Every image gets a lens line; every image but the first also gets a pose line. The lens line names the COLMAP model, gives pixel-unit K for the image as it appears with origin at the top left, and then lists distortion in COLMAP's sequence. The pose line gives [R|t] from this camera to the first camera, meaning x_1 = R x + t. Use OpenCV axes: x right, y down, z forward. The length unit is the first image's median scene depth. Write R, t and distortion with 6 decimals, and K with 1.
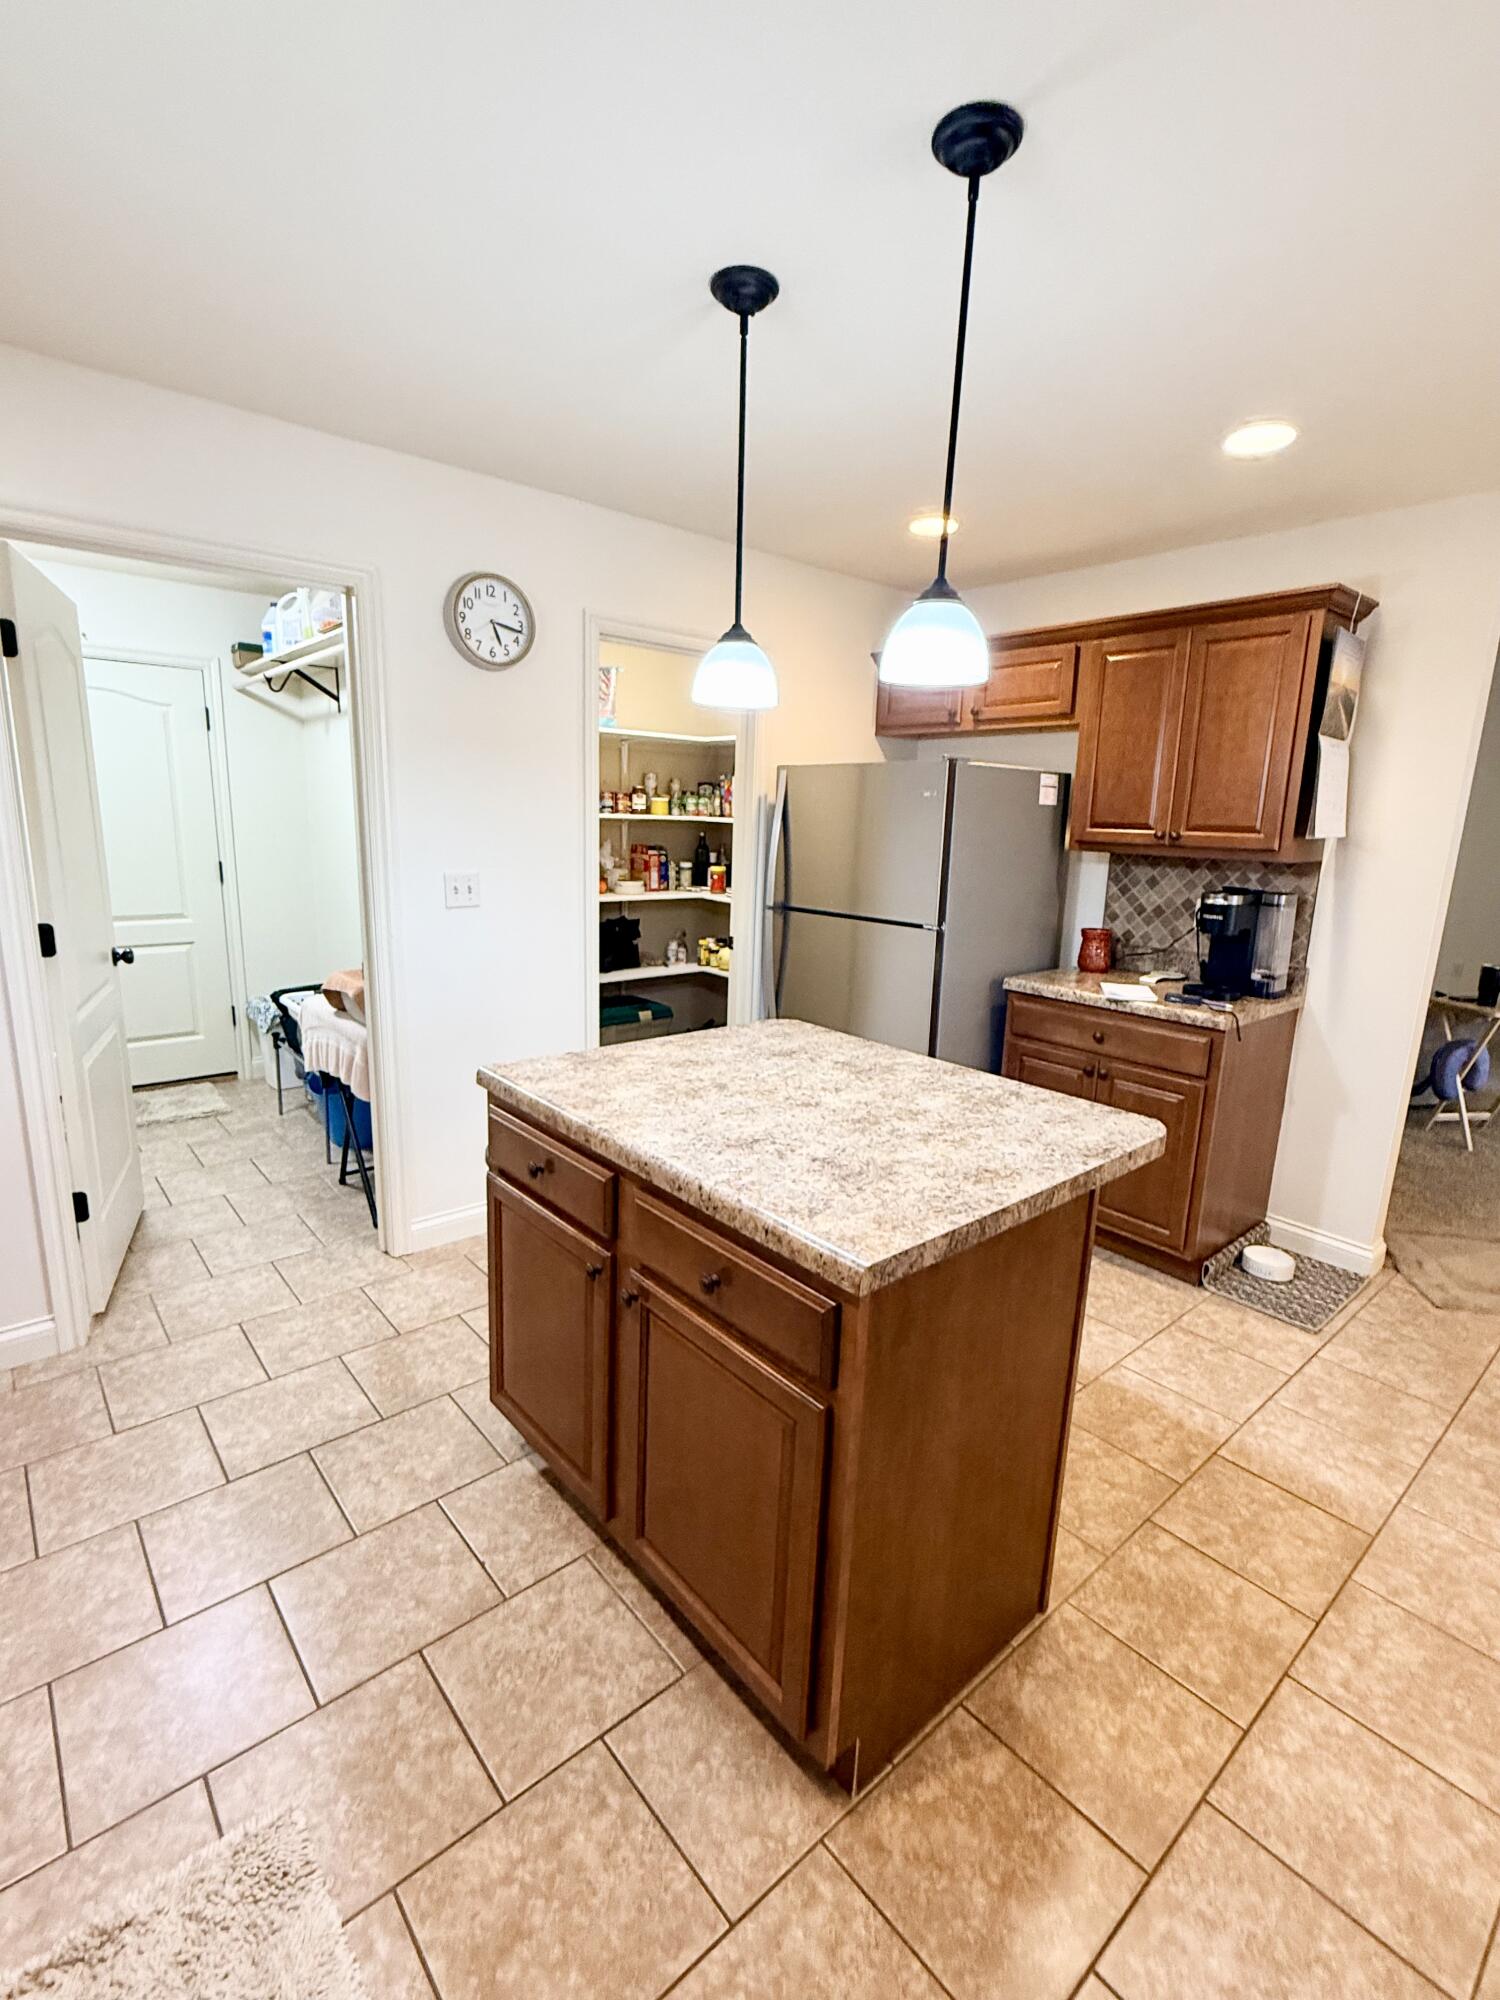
lens RADIAL K [[920.1, 0, 749.6], [0, 920.1, 997.5], [0, 0, 1]] dist [0.002609, -0.001720]
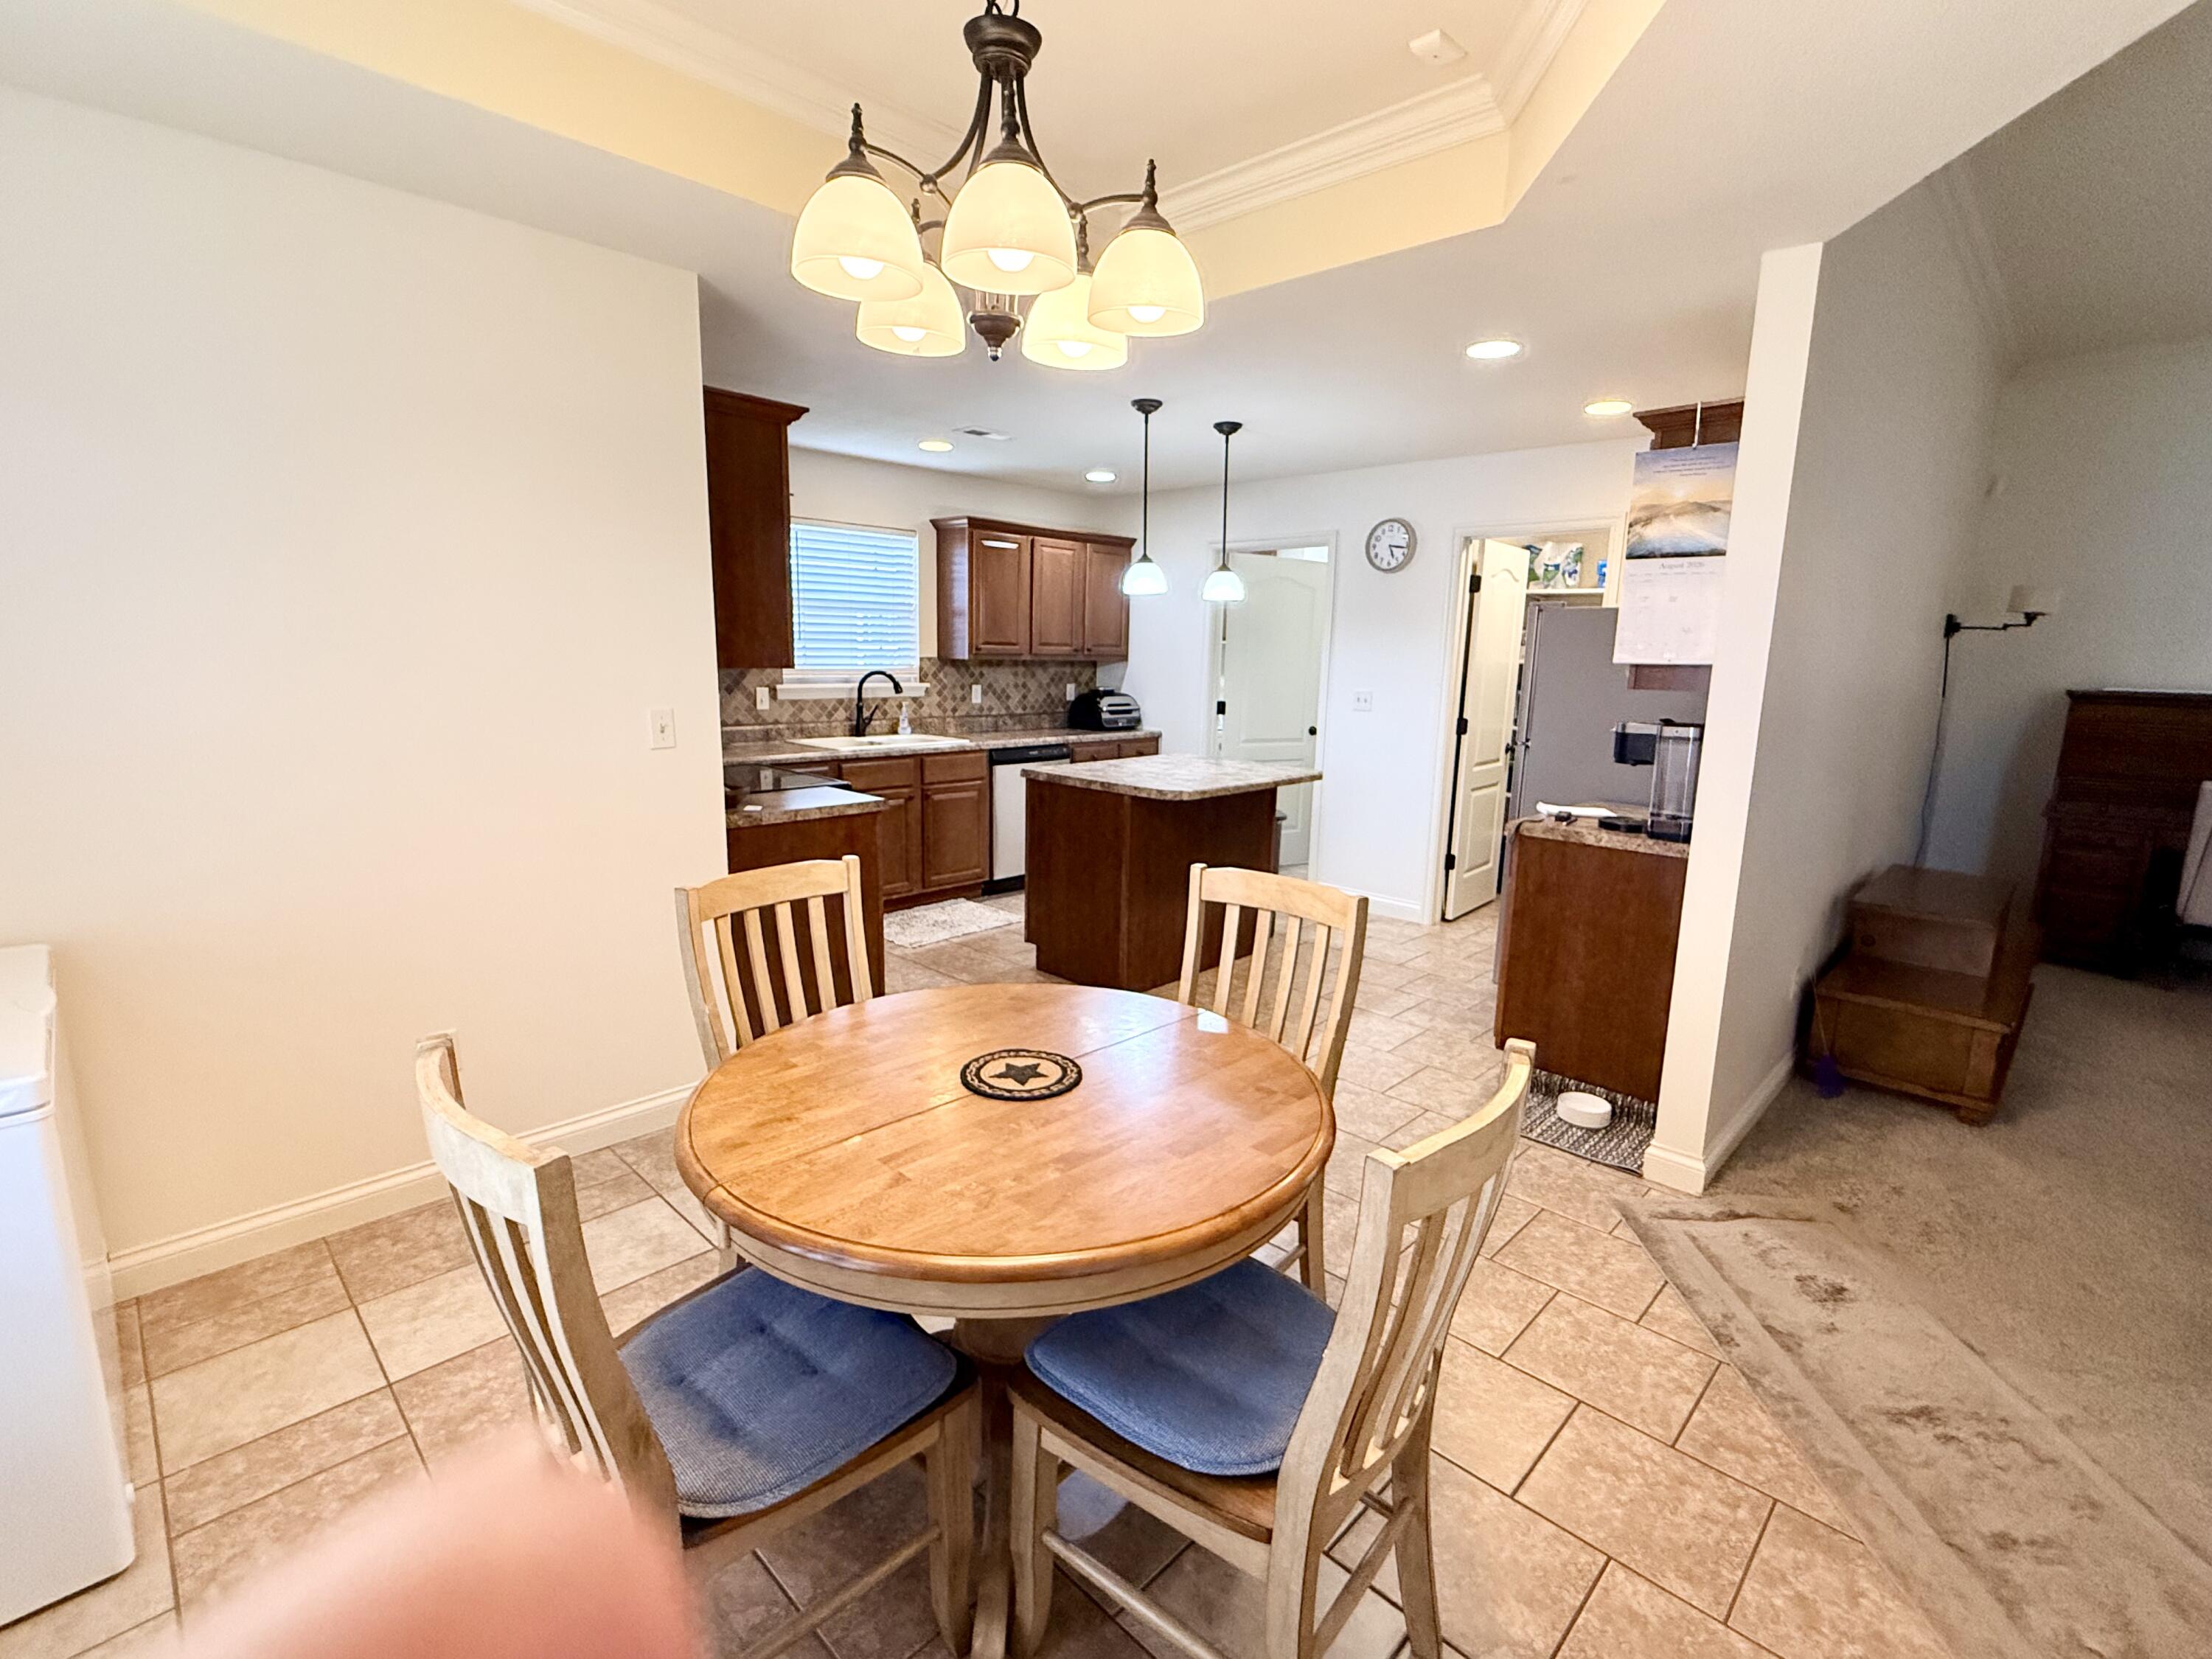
lens RADIAL K [[1017.6, 0, 1106.0], [0, 1017.6, 821.1], [0, 0, 1]] dist [0.002609, -0.001720]
pose [[0.093692, 0.134596, -0.986461, 2.559632], [-0.216209, 0.969924, 0.111805, -0.004746], [0.971841, 0.202807, 0.119975, 0.557253]]
